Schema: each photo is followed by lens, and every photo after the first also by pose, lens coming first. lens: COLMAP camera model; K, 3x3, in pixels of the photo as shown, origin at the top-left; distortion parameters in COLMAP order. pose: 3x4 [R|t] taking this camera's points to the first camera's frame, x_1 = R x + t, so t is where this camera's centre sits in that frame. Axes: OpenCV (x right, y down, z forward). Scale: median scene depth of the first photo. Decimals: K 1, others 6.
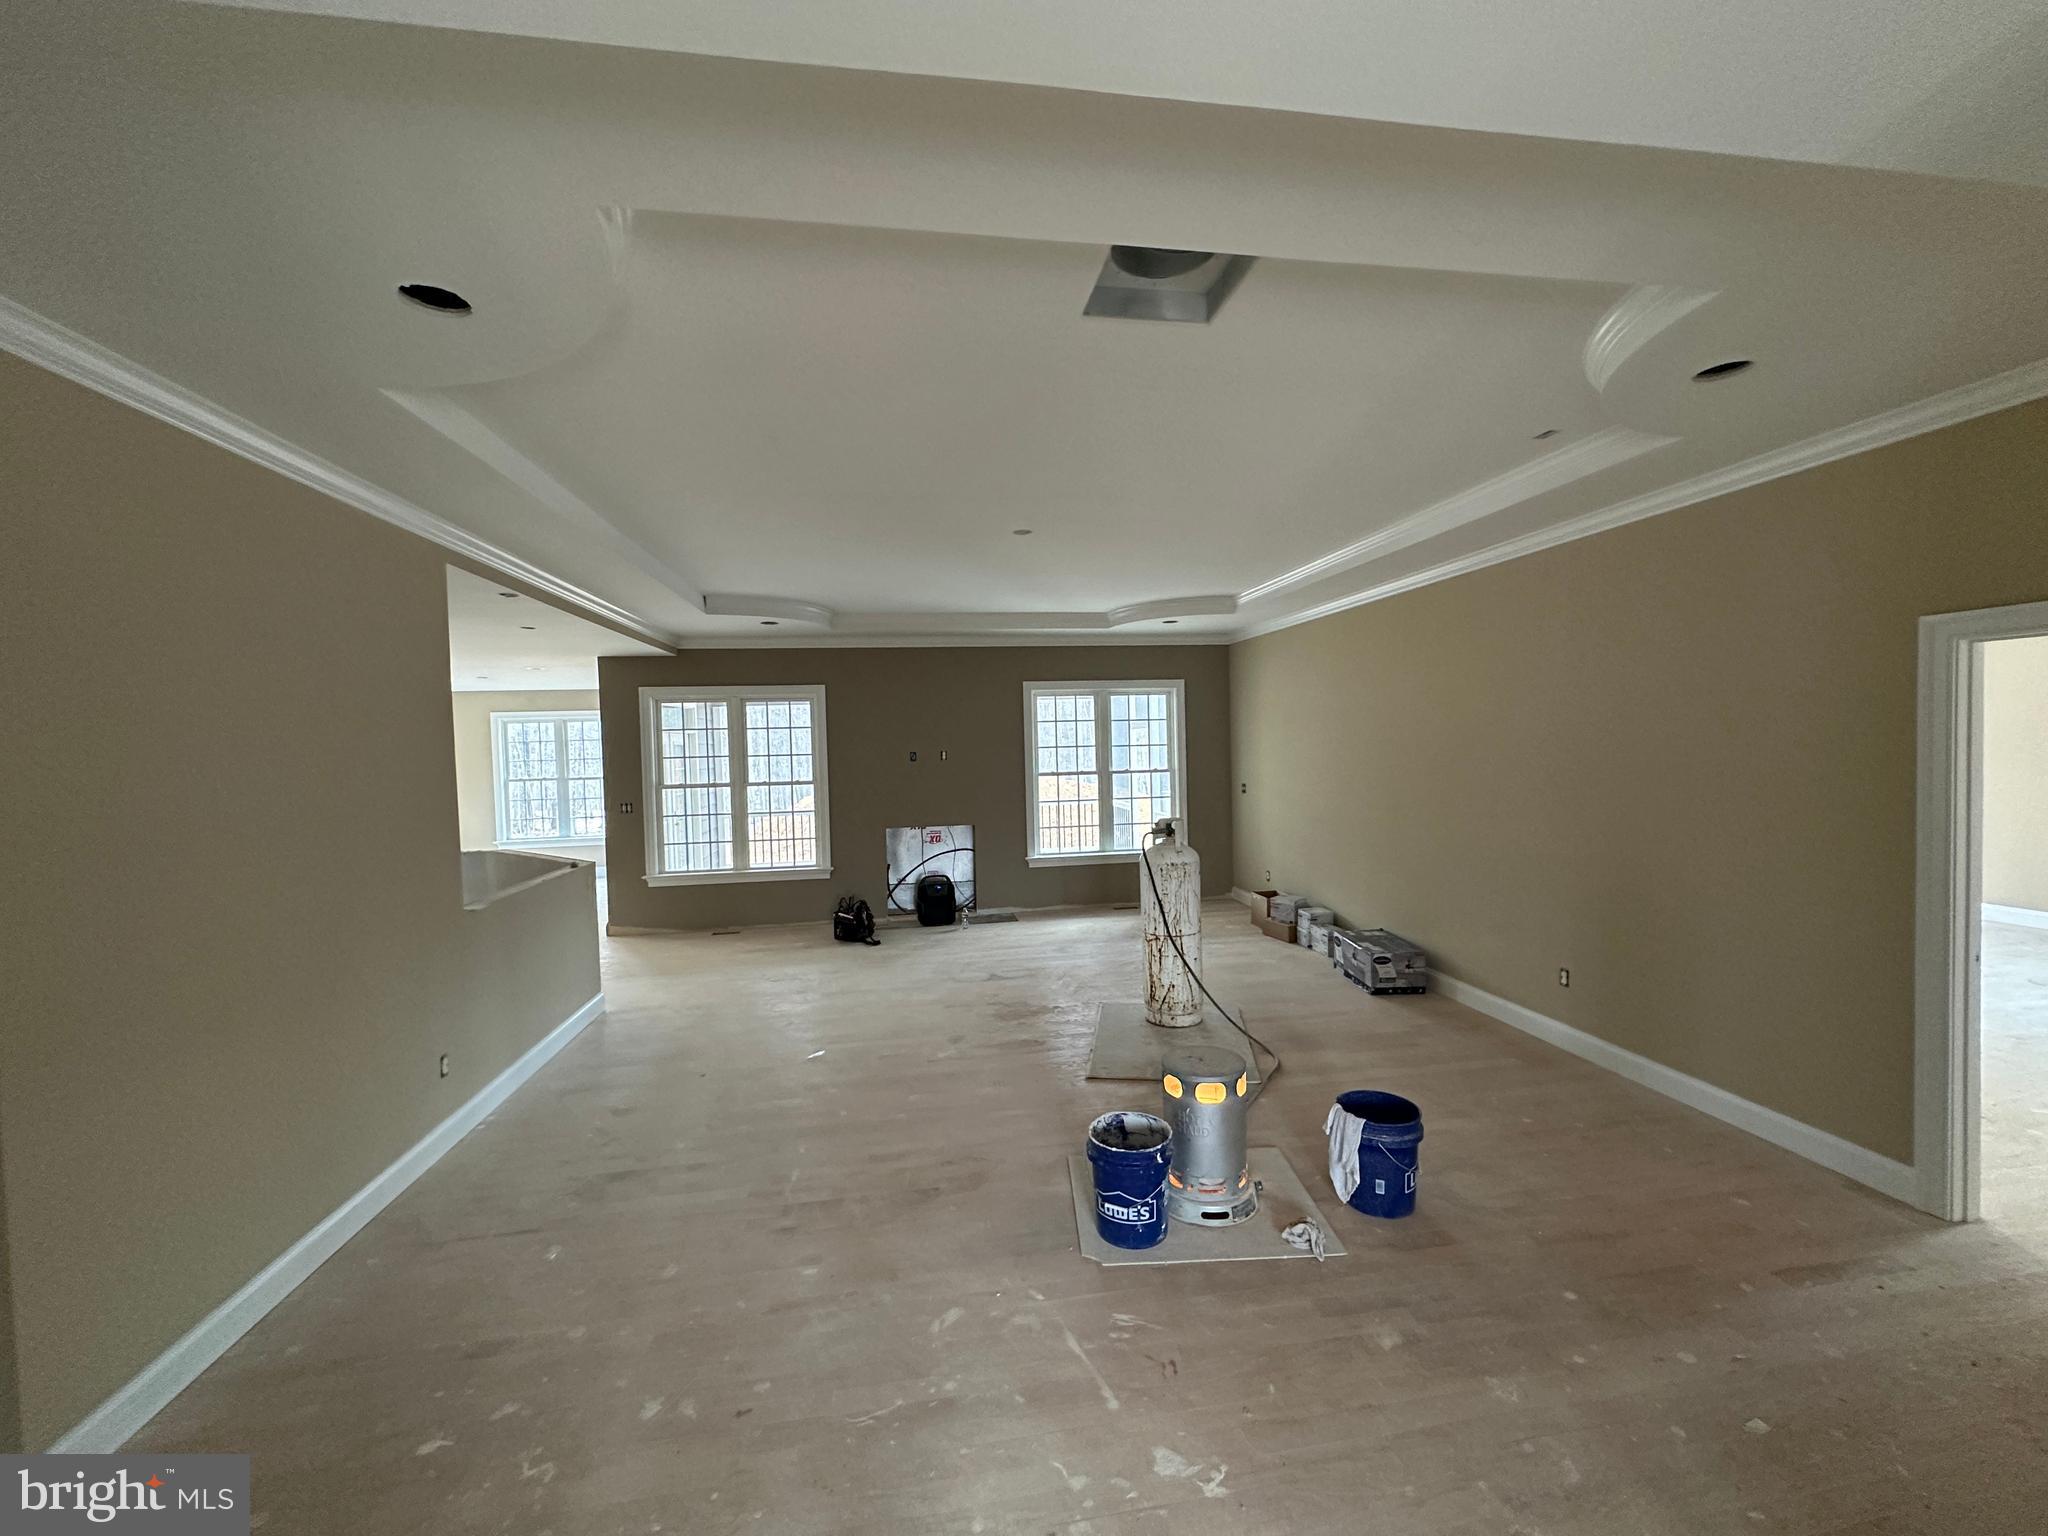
lens RADIAL K [[812.4, 0, 1024.0], [0, 812.4, 768.0], [0, 0, 1]] dist [-0.002151, -0.000139]
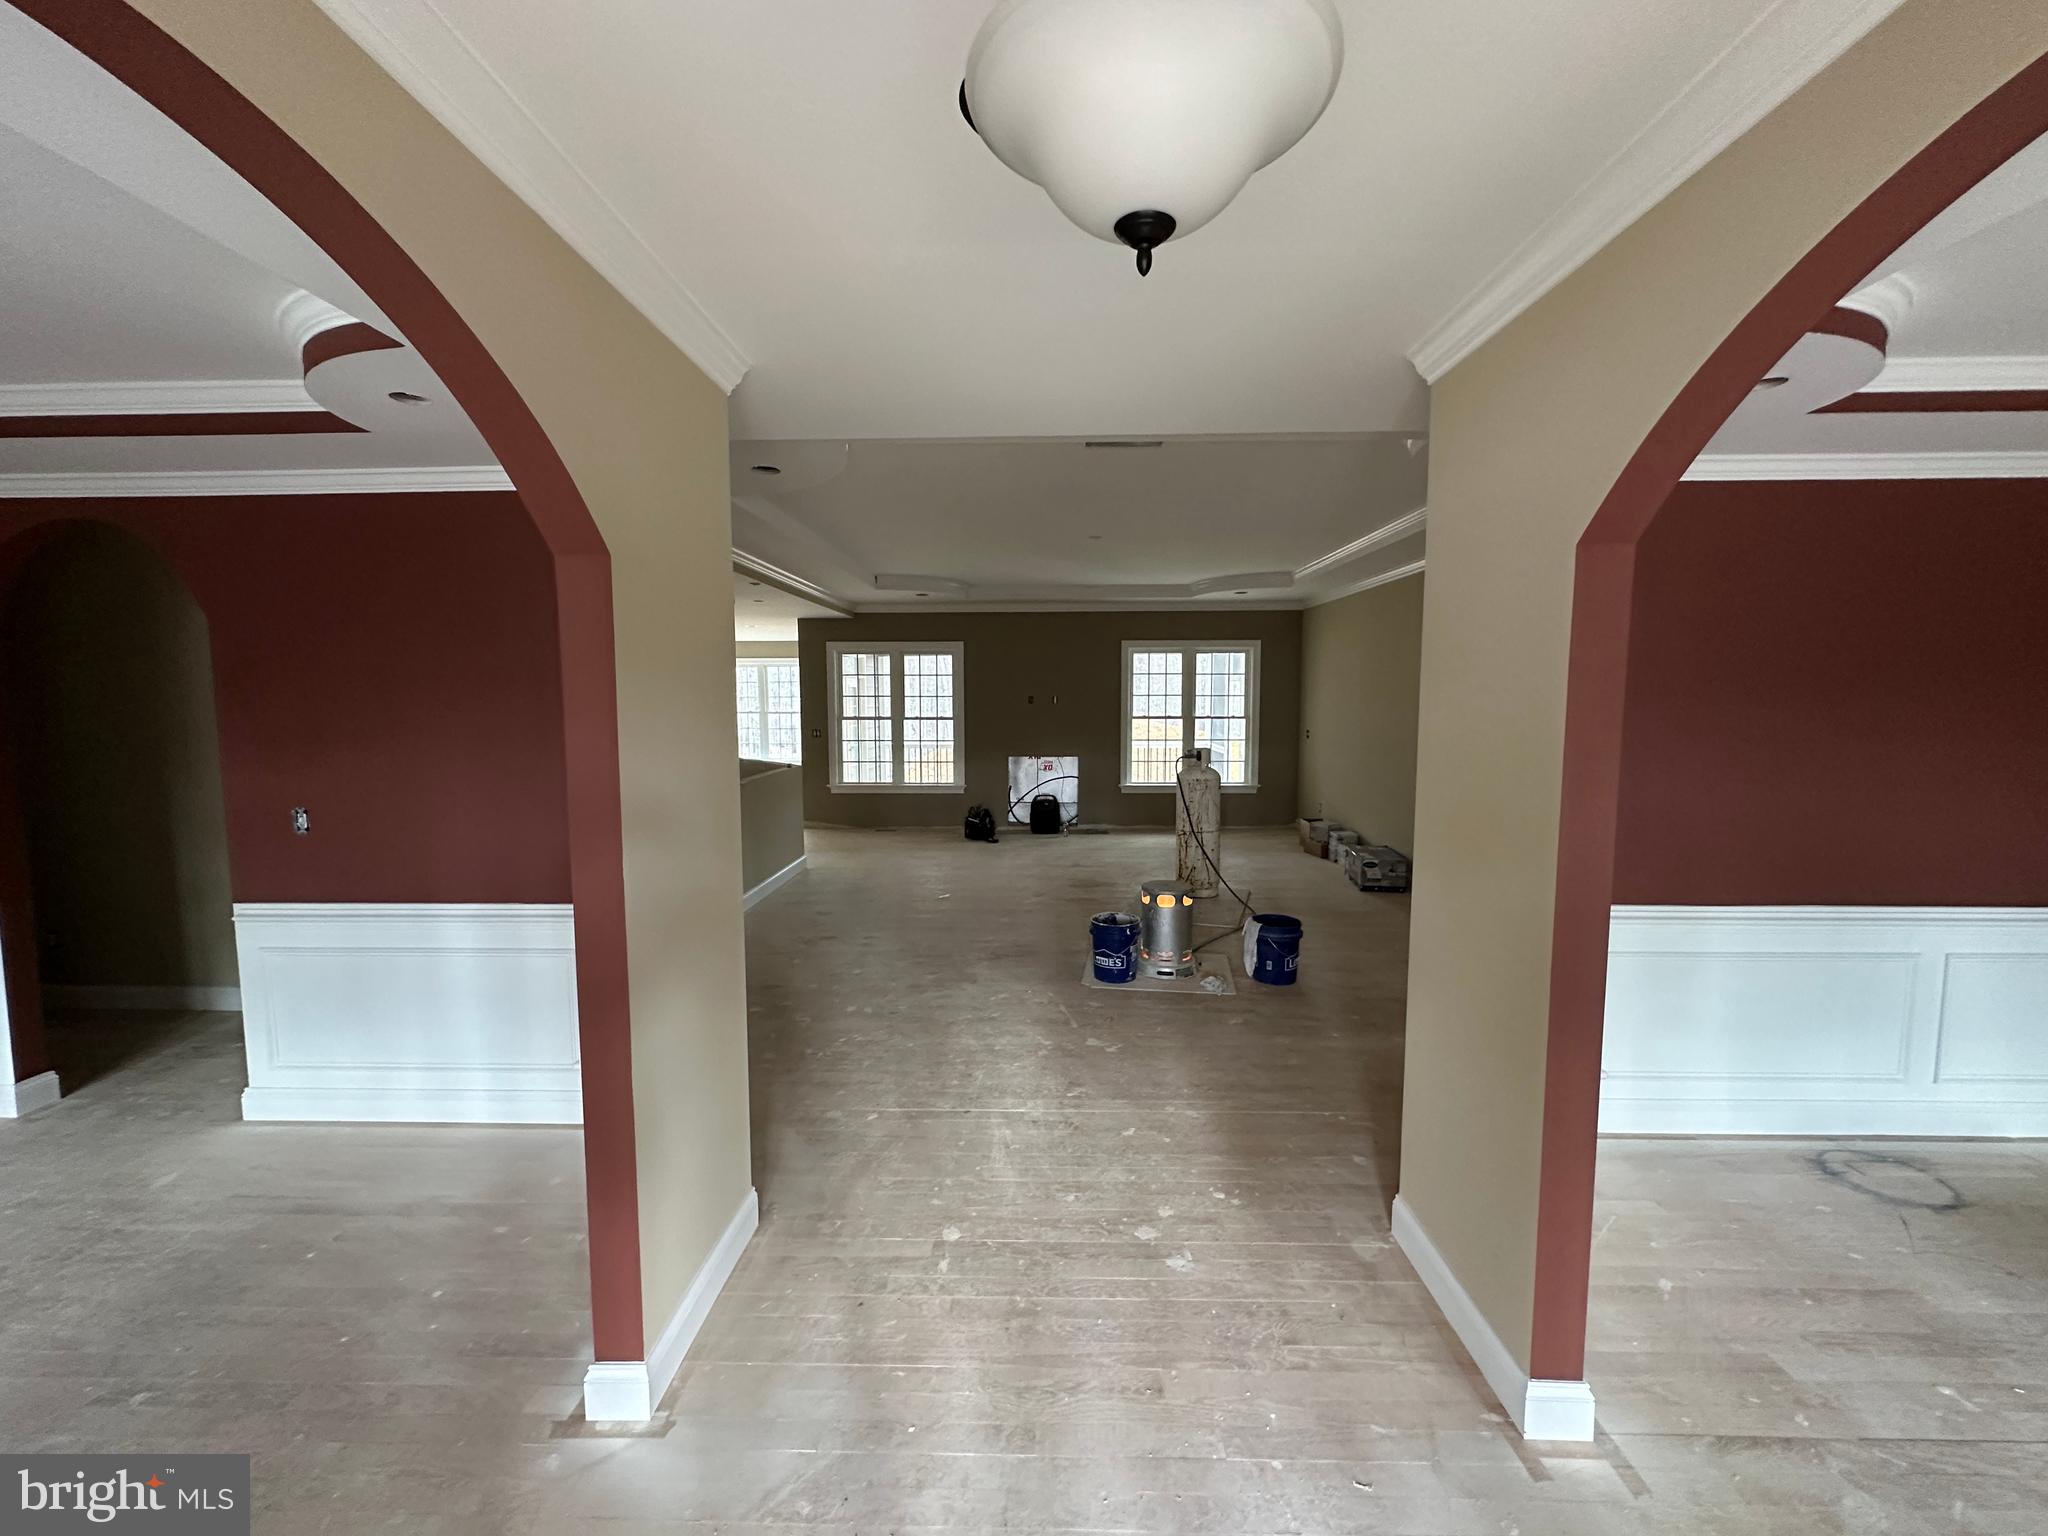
lens RADIAL K [[812.4, 0, 1024.0], [0, 812.4, 768.0], [0, 0, 1]] dist [-0.002151, -0.000139]
pose [[0.982900, 0.039287, -0.179902, 0.090321], [-0.028196, 0.997564, 0.063799, 0.011997], [0.181970, -0.057635, 0.981614, -0.258852]]
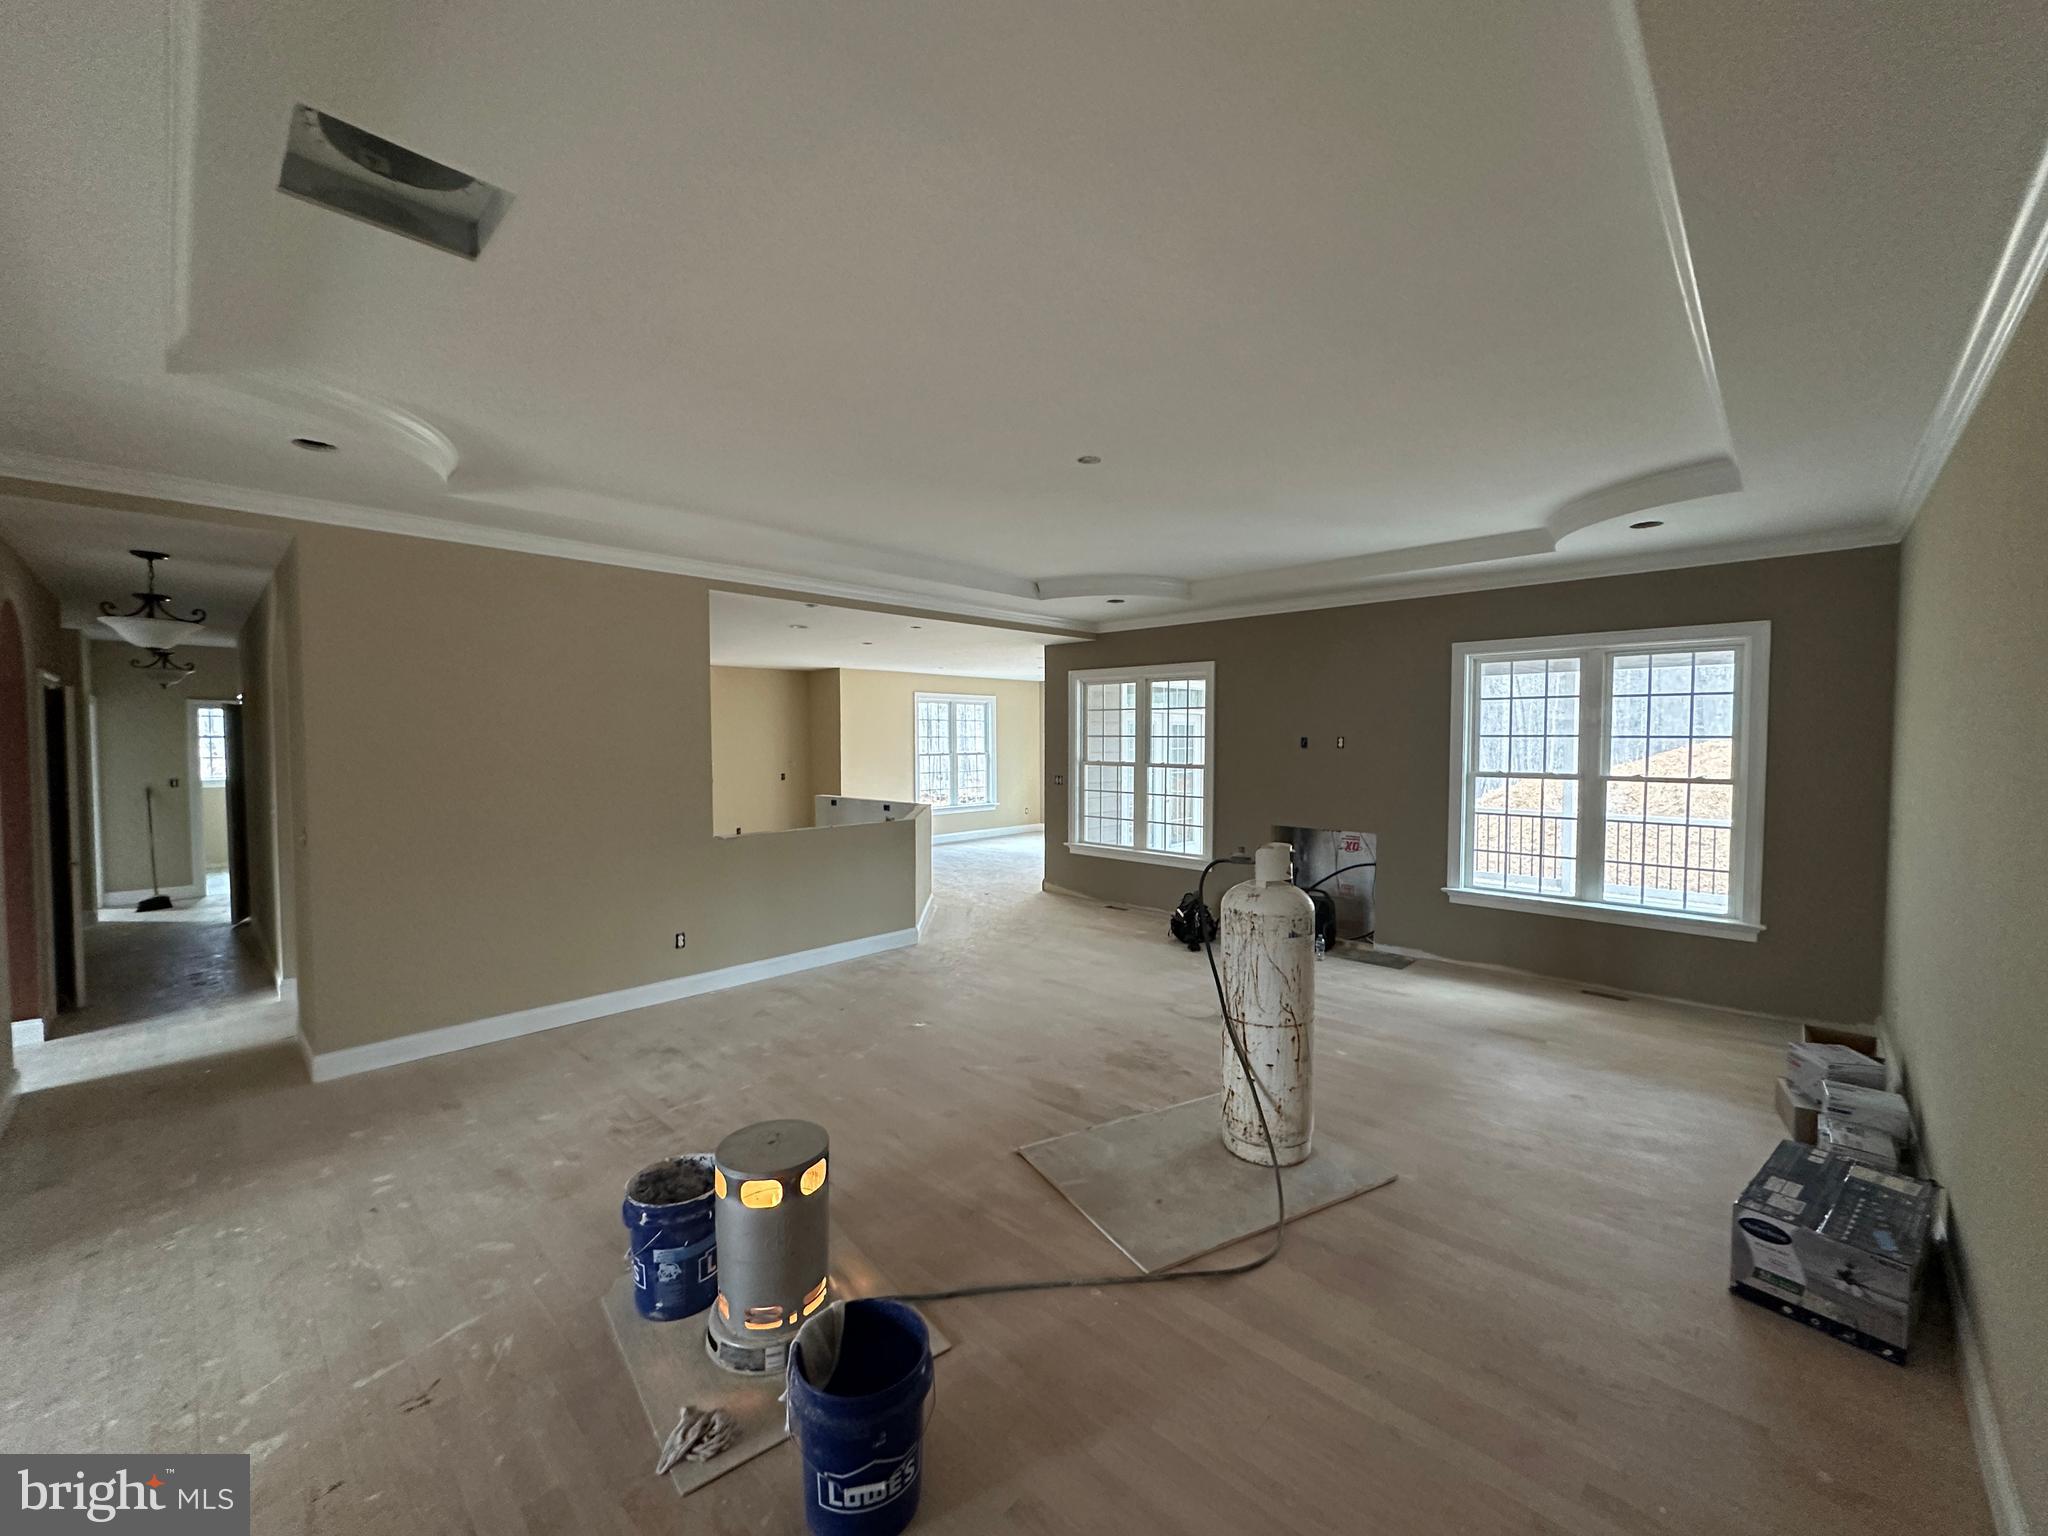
lens RADIAL K [[812.4, 0, 1024.0], [0, 812.4, 768.0], [0, 0, 1]] dist [-0.002151, -0.000139]
pose [[0.606038, 0.057028, -0.793388, 0.382510], [-0.040275, 0.998347, 0.040996, -0.011790], [0.794415, 0.007109, 0.607334, 0.294732]]
